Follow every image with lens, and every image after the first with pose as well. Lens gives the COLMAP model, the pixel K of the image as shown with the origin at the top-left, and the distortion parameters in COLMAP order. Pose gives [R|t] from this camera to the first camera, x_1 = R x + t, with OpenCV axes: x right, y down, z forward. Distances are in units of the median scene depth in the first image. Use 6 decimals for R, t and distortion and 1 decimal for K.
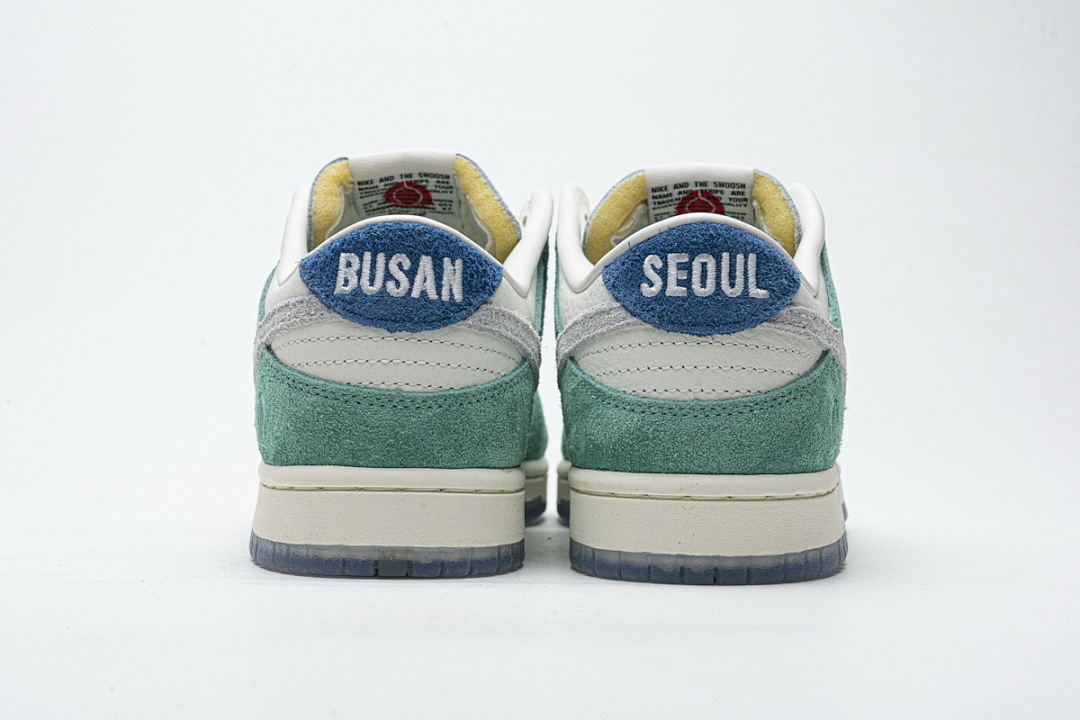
lens RADIAL K [[2081.5, 0, 540.0], [0, 2081.5, 360.0], [0, 0, 1]] dist [-0.031003, 0.299255]
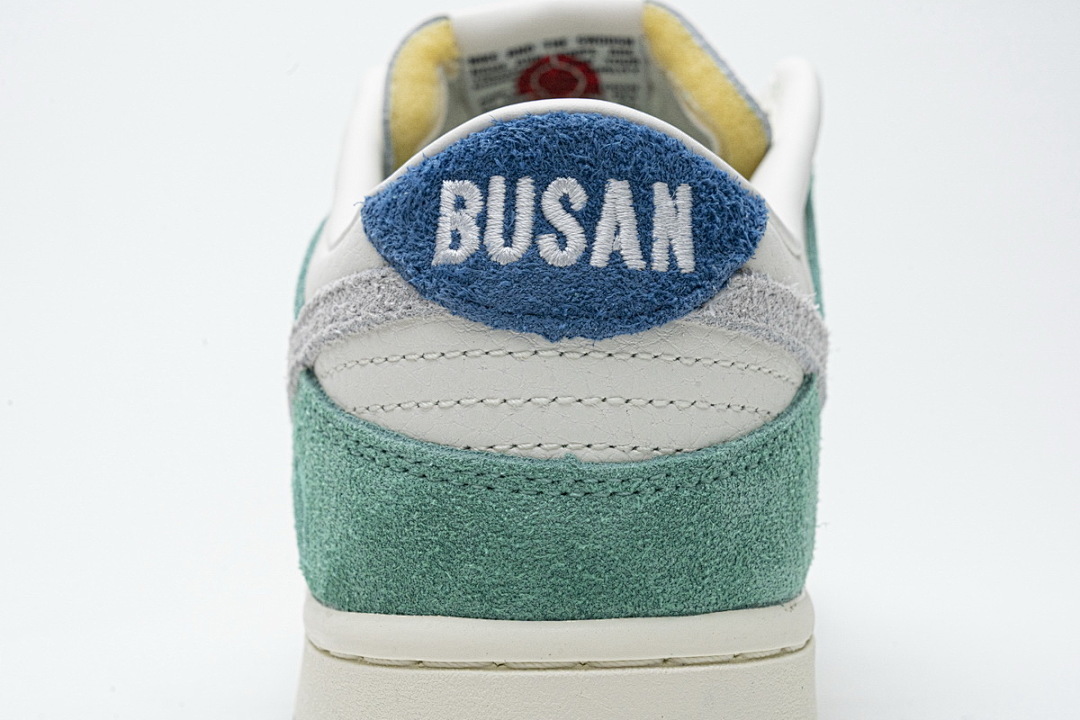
lens RADIAL K [[2081.5, 0, 540.0], [0, 2081.5, 360.0], [0, 0, 1]] dist [-0.031003, 0.299255]
pose [[0.998113, -0.031853, -0.052499, -0.048460], [0.033270, 0.999100, 0.026330, -0.021378], [0.051613, -0.028027, 0.998274, 0.510228]]
